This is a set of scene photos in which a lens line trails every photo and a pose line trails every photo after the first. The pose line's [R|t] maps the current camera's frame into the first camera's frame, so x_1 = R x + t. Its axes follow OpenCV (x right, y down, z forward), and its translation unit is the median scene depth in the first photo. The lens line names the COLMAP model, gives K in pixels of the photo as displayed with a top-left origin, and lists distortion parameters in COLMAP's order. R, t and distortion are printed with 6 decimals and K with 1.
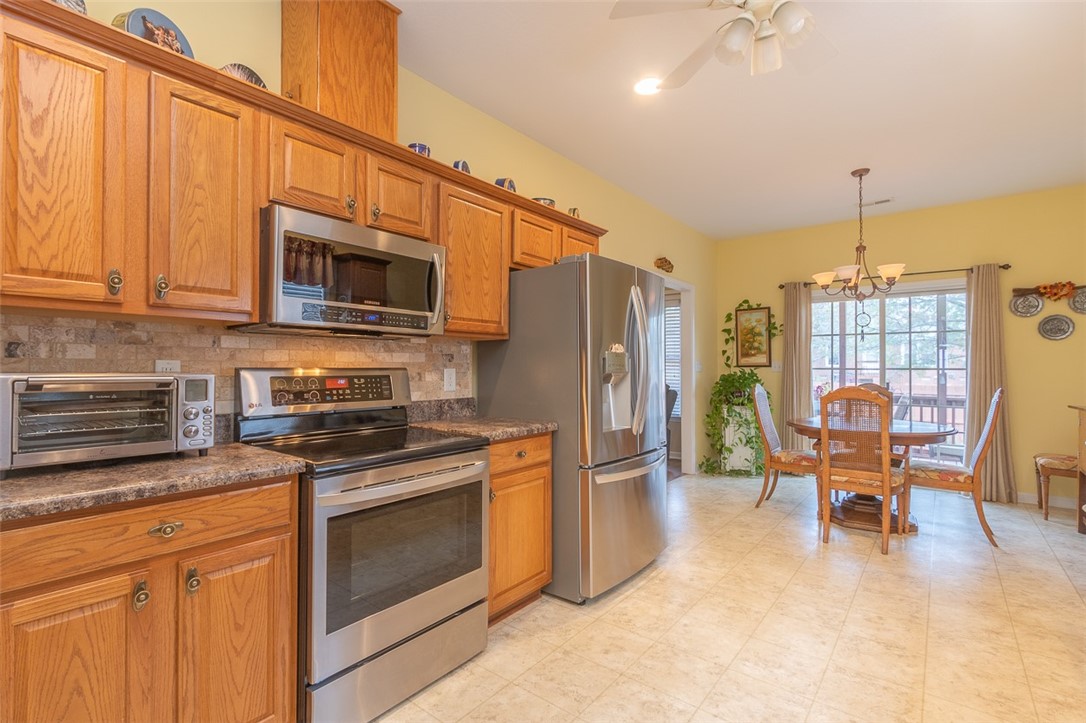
lens RADIAL K [[496.3, 0, 553.3], [0, 496.3, 366.6], [0, 0, 1]] dist [0.000035, -0.001889]
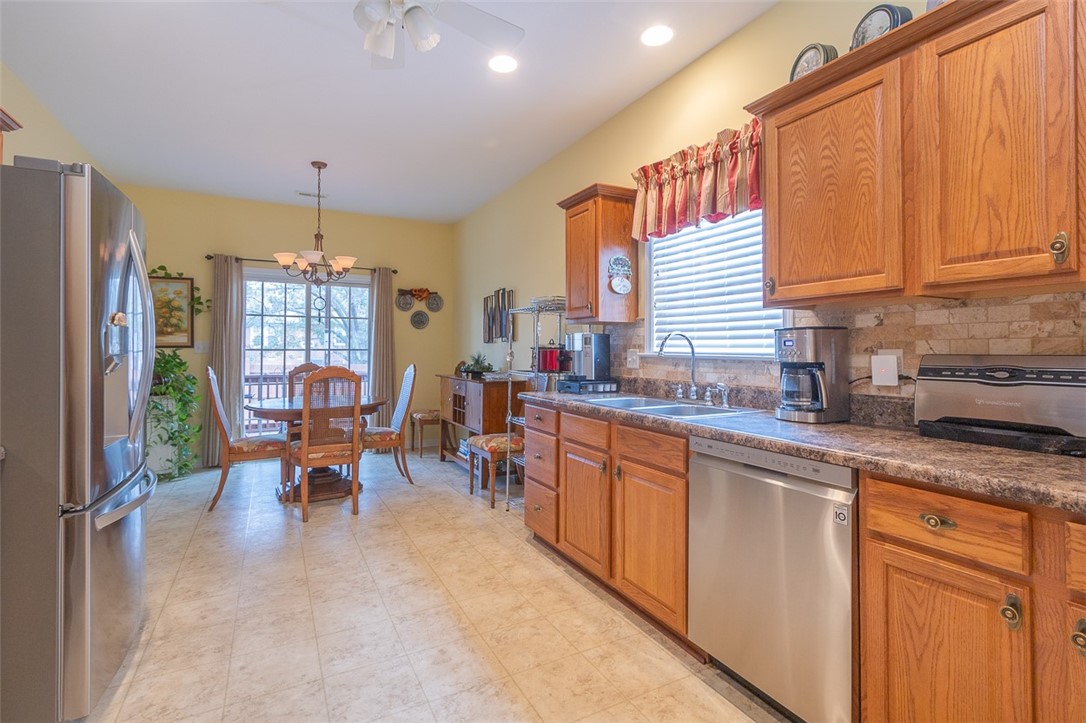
lens RADIAL K [[496.3, 0, 547.4], [0, 496.3, 344.1], [0, 0, 1]] dist [0.000035, -0.001889]
pose [[0.394999, 0.008199, 0.918645, -0.133512], [-0.001590, 0.999965, -0.008241, 0.000656], [-0.918680, 0.001794, 0.394998, 0.107275]]
